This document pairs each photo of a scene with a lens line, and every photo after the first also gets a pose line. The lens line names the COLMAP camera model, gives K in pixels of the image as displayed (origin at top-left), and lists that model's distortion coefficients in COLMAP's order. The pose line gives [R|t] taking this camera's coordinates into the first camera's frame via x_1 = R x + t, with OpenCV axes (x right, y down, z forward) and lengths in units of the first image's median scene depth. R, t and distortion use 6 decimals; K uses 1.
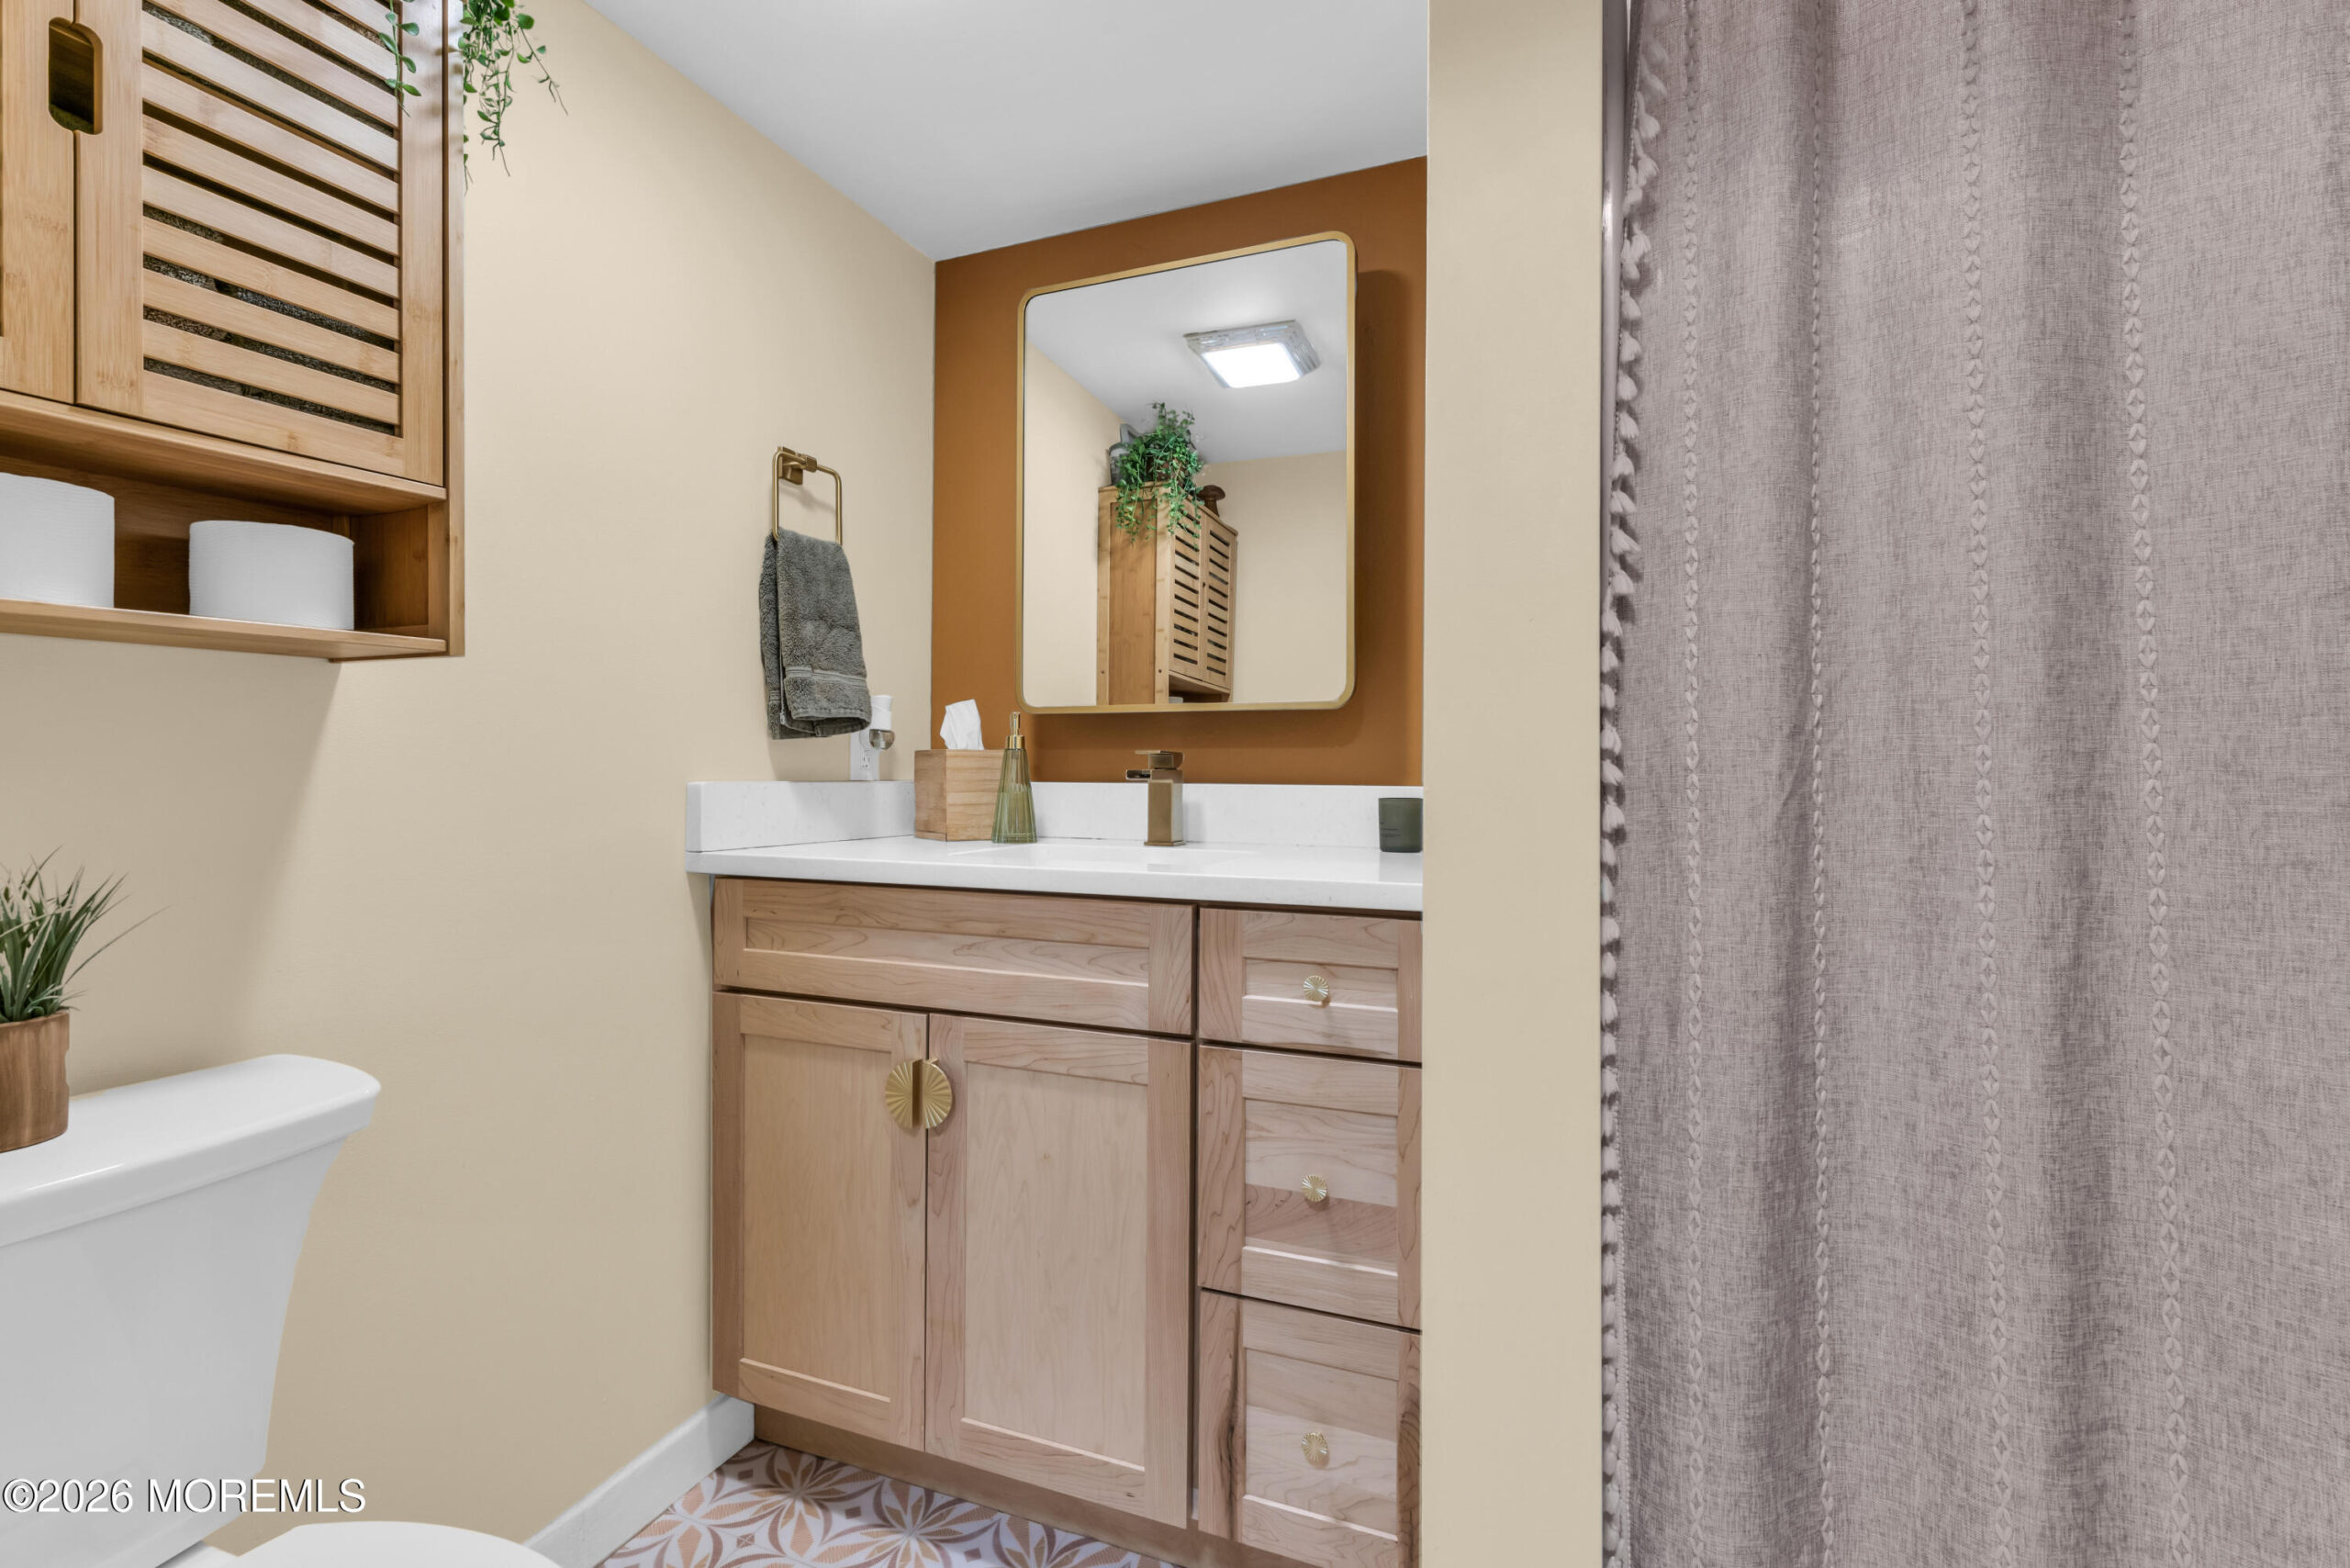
lens RADIAL K [[1077.8, 0, 1165.6], [0, 1077.8, 771.5], [0, 0, 1]] dist [-0.002018, 0.000440]
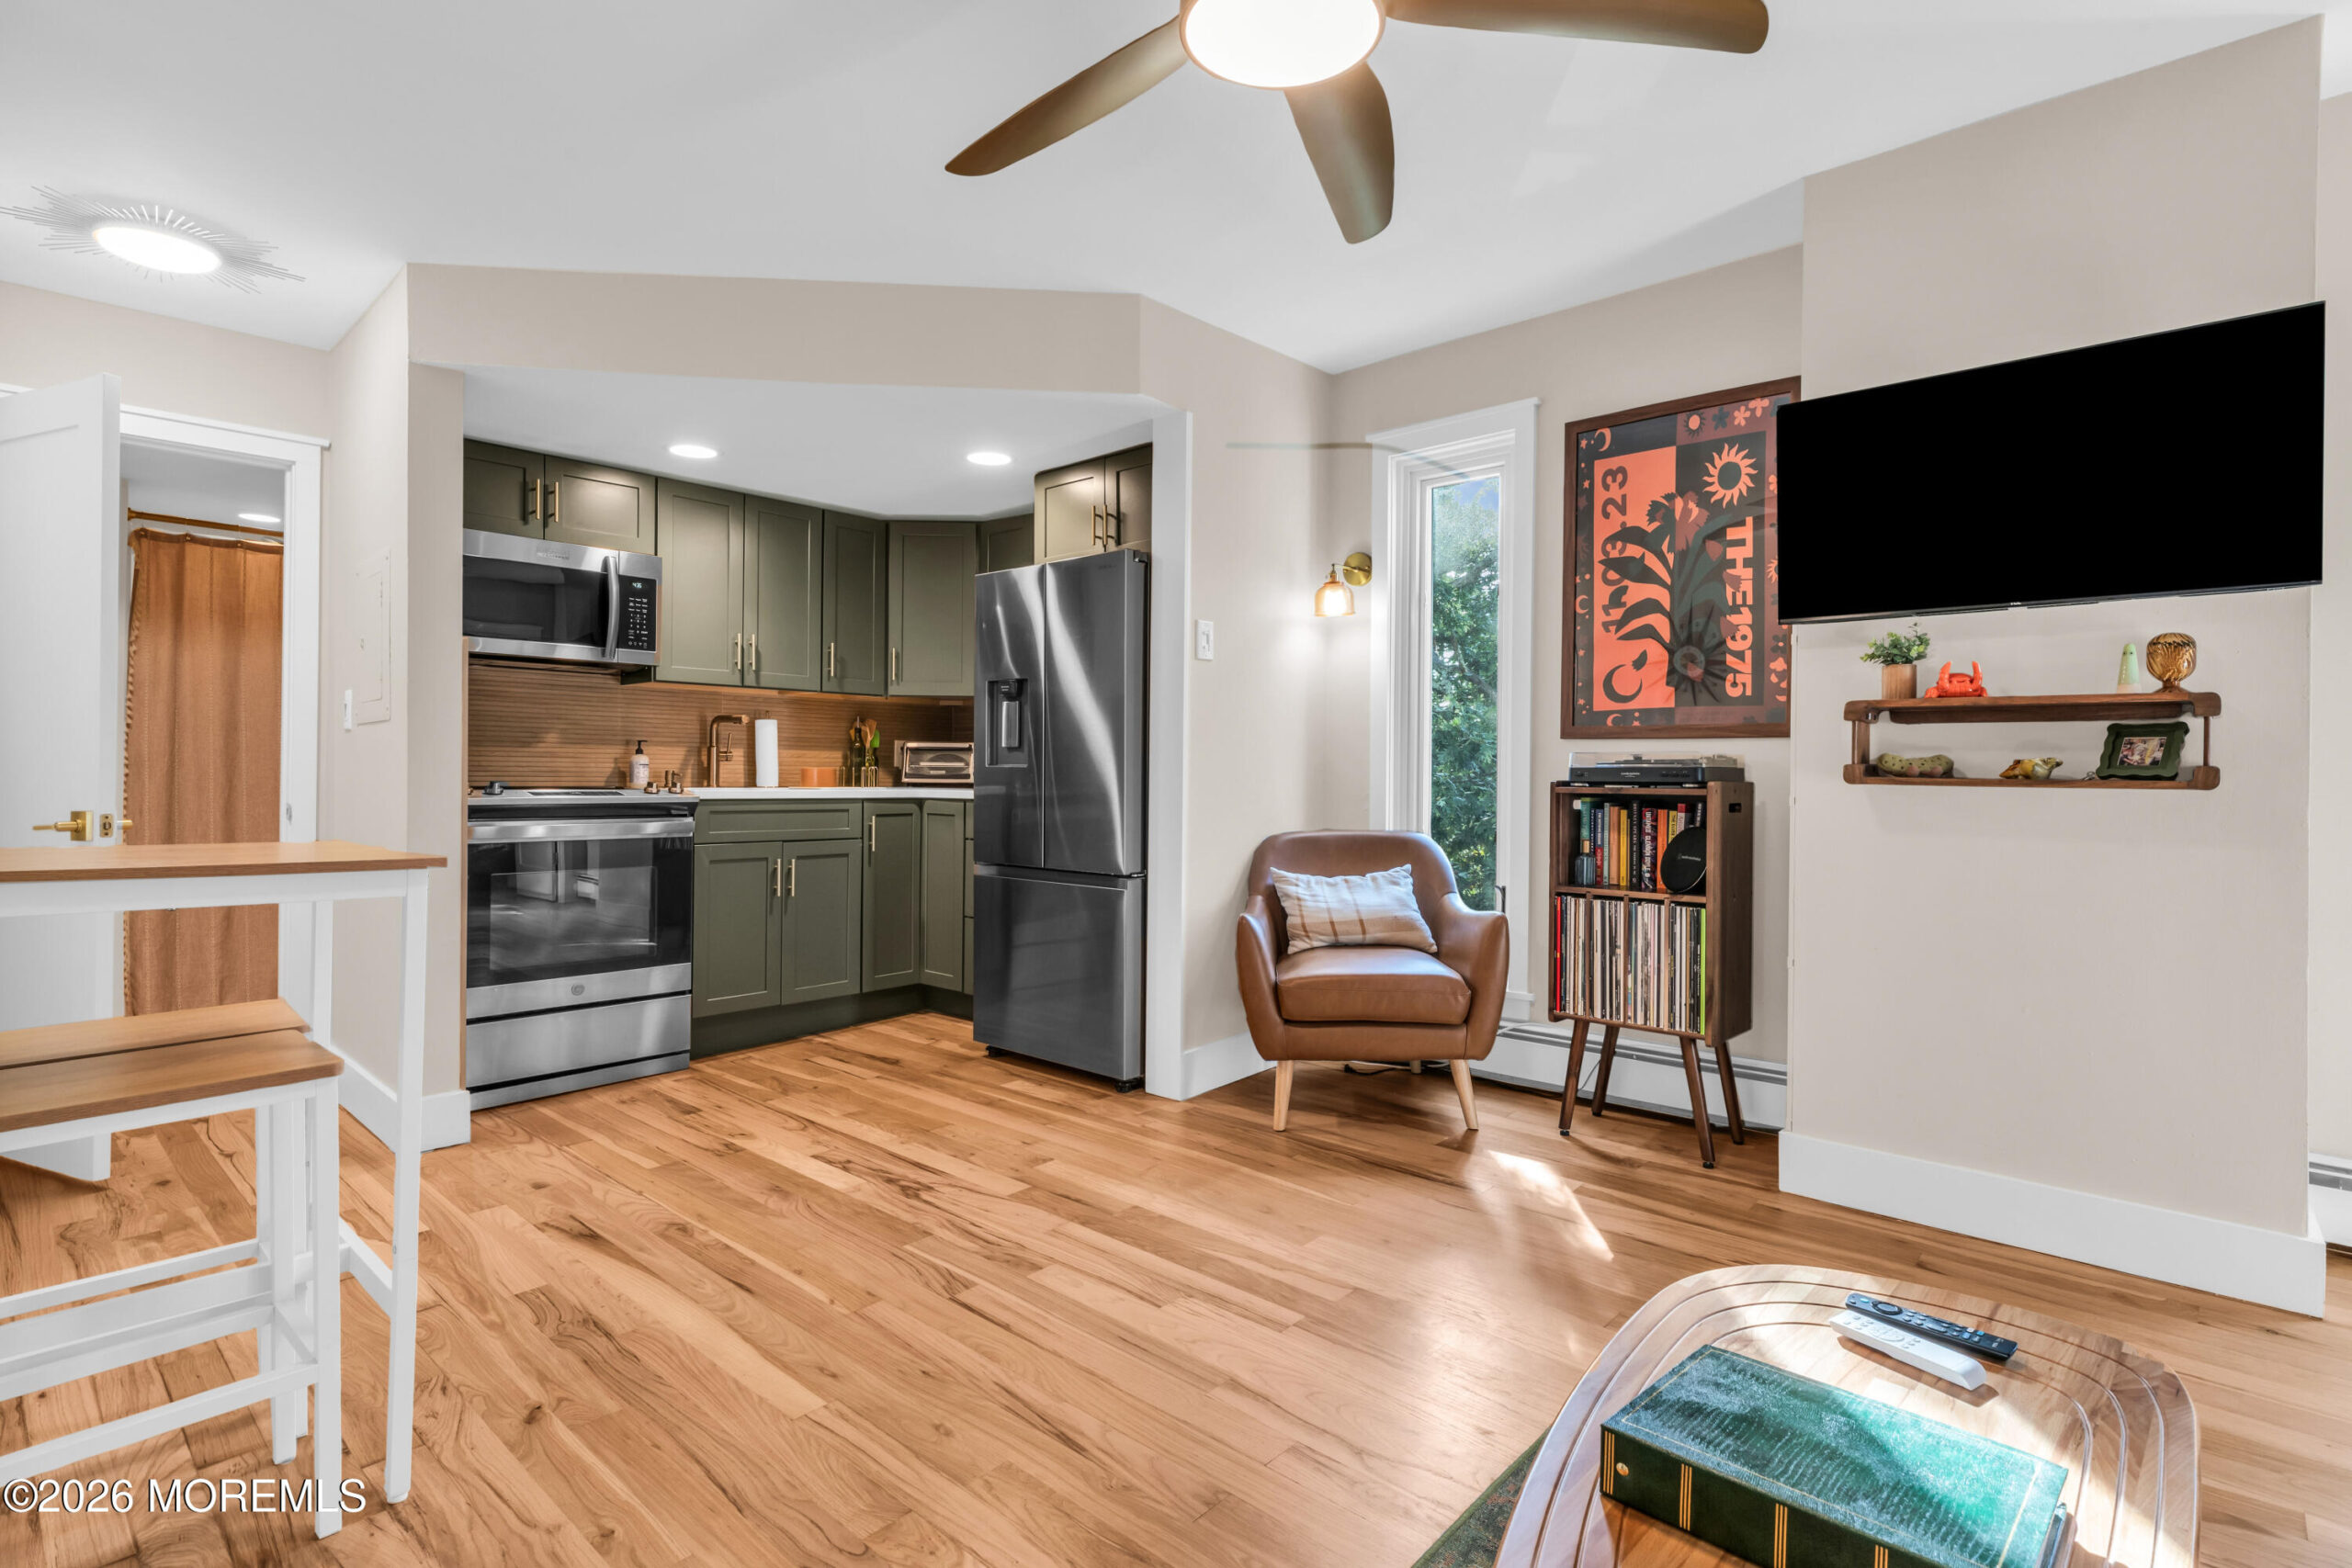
lens RADIAL K [[1152.0, 0, 1163.3], [0, 1152.0, 772.2], [0, 0, 1]] dist [0.000278, -0.002662]
pose [[0.347669, 0.000593, 0.937617, -1.559712], [-0.010512, 0.999939, 0.003265, -0.008839], [-0.937559, -0.010992, 0.347654, -2.859875]]
